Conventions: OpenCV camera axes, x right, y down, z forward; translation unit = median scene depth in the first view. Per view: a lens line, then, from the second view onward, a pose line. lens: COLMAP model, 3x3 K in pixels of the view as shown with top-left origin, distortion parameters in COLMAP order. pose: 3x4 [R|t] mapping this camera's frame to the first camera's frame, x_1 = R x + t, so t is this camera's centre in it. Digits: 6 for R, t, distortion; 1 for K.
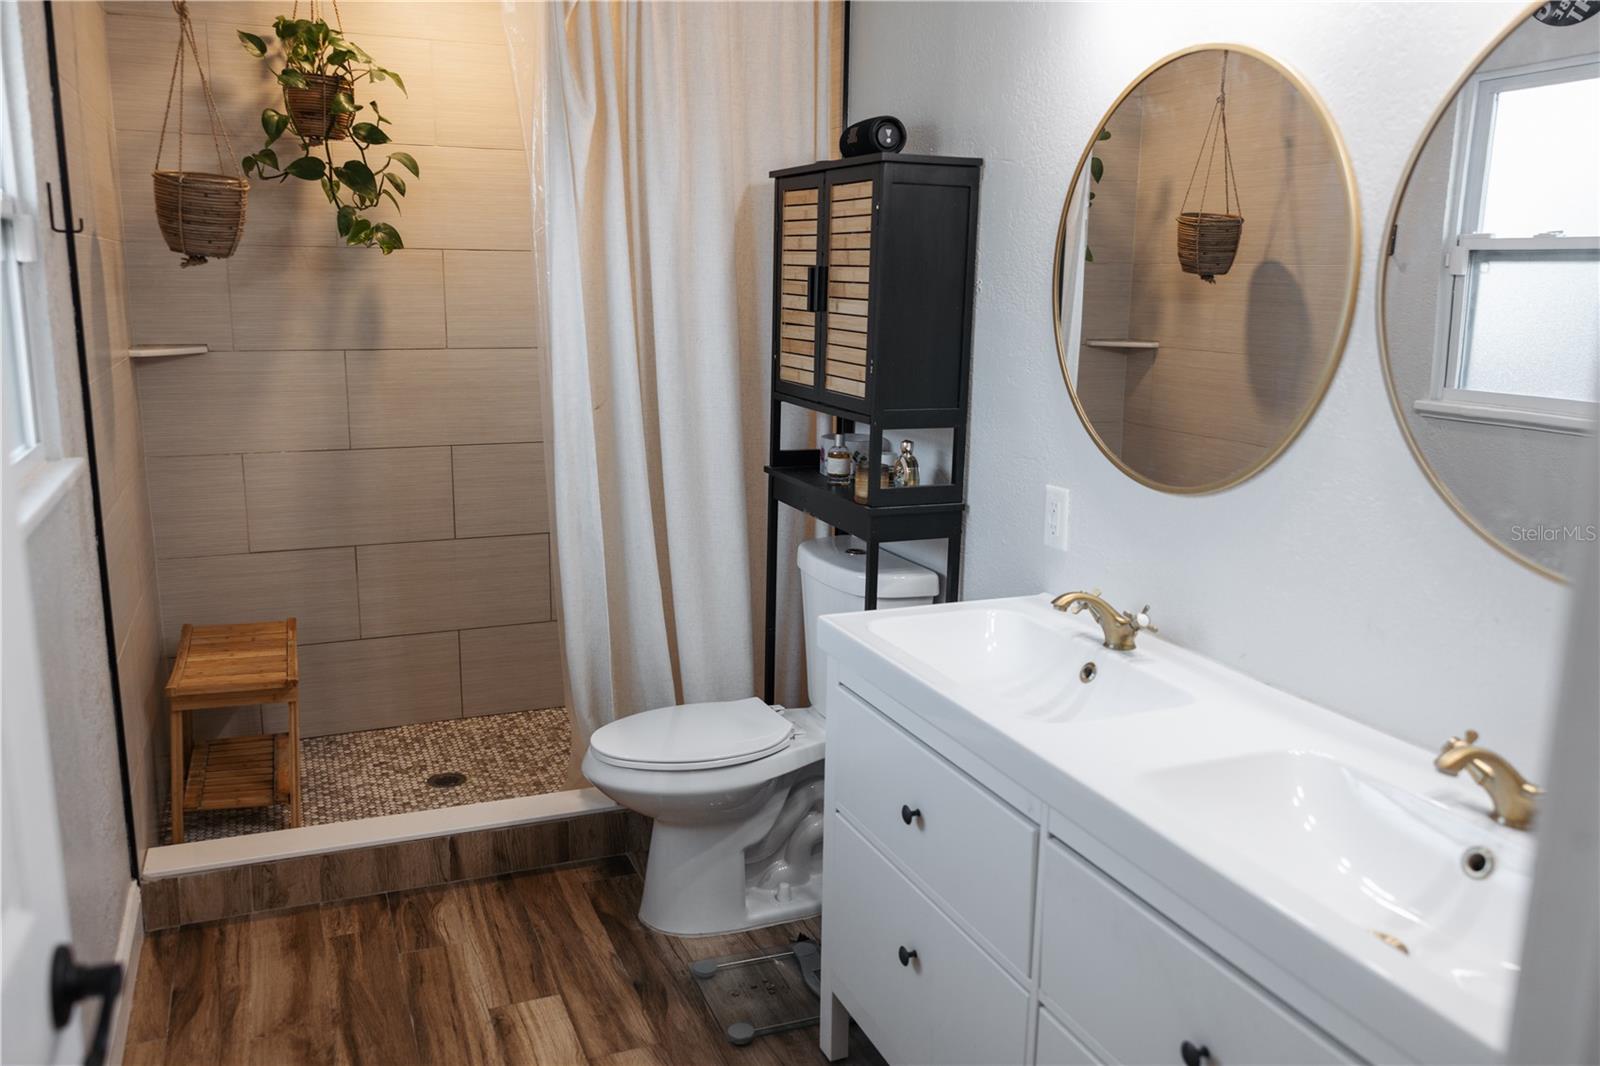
lens RADIAL K [[1277.4, 0, 798.8], [0, 1277.4, 540.0], [0, 0, 1]] dist [0.006186, -0.003300]
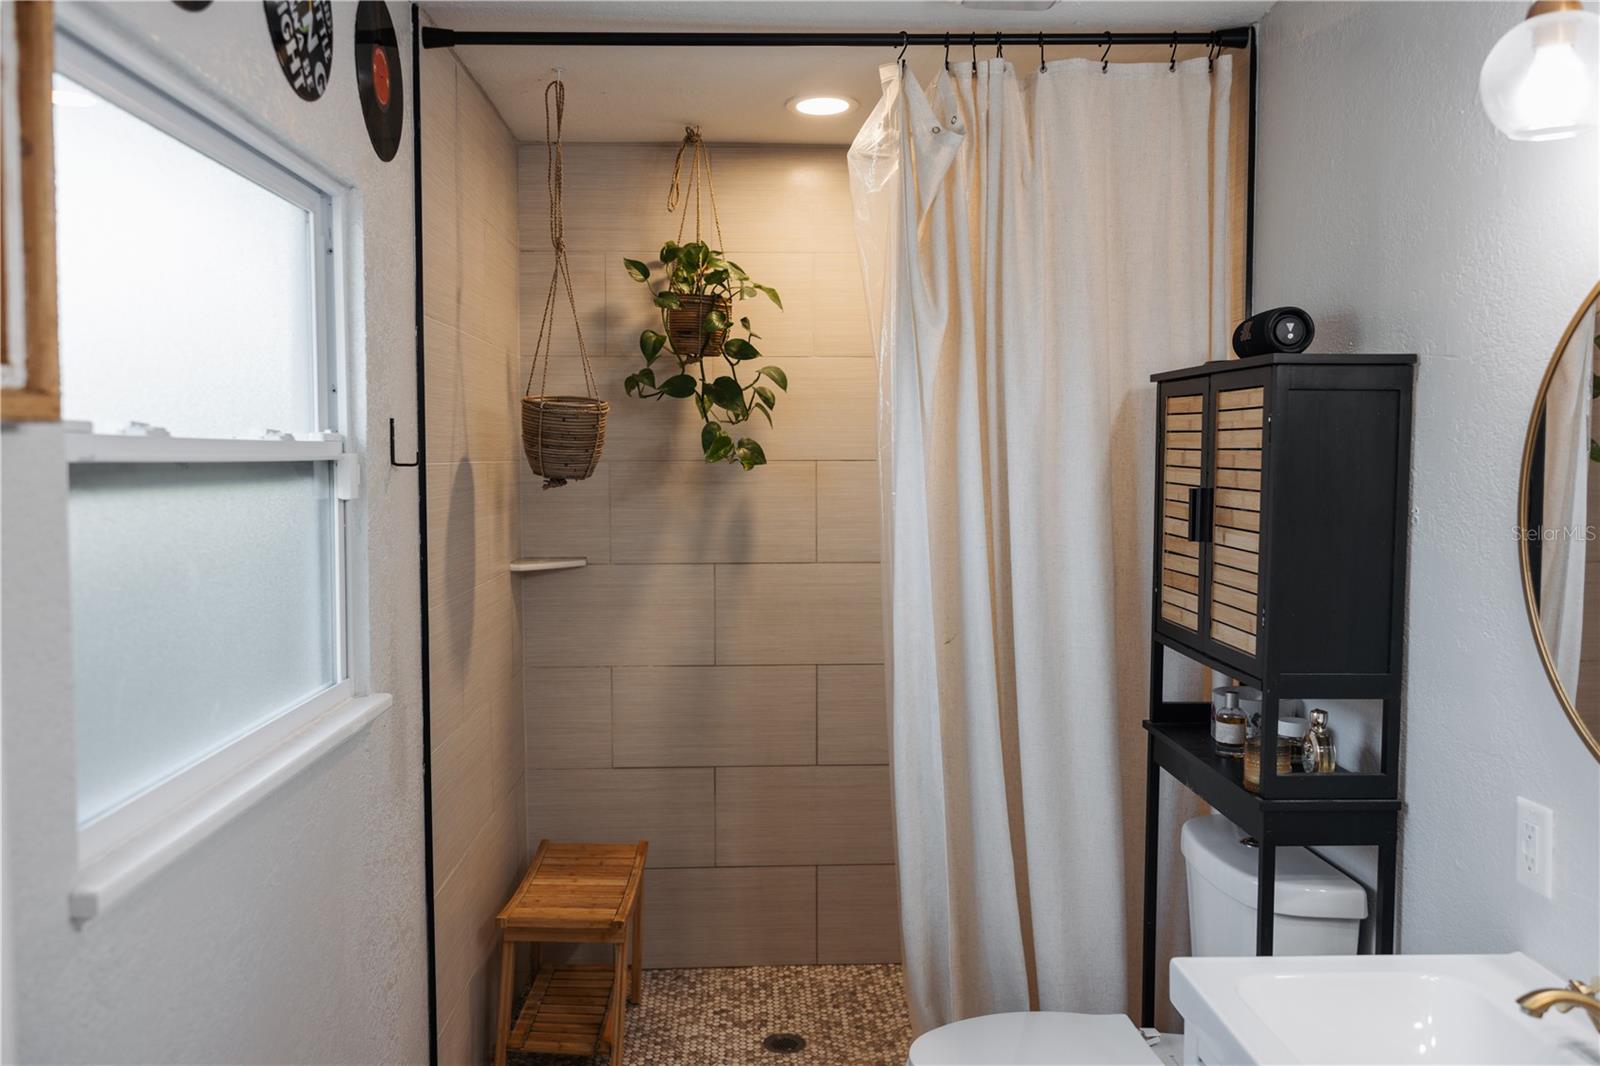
lens RADIAL K [[1277.4, 0, 793.2], [0, 1277.4, 521.7], [0, 0, 1]] dist [0.006186, -0.003300]
pose [[0.936378, 0.004134, -0.350969, 0.049933], [-0.057804, 0.988094, -0.142583, -0.053008], [0.346201, 0.153799, 0.925468, 0.135479]]
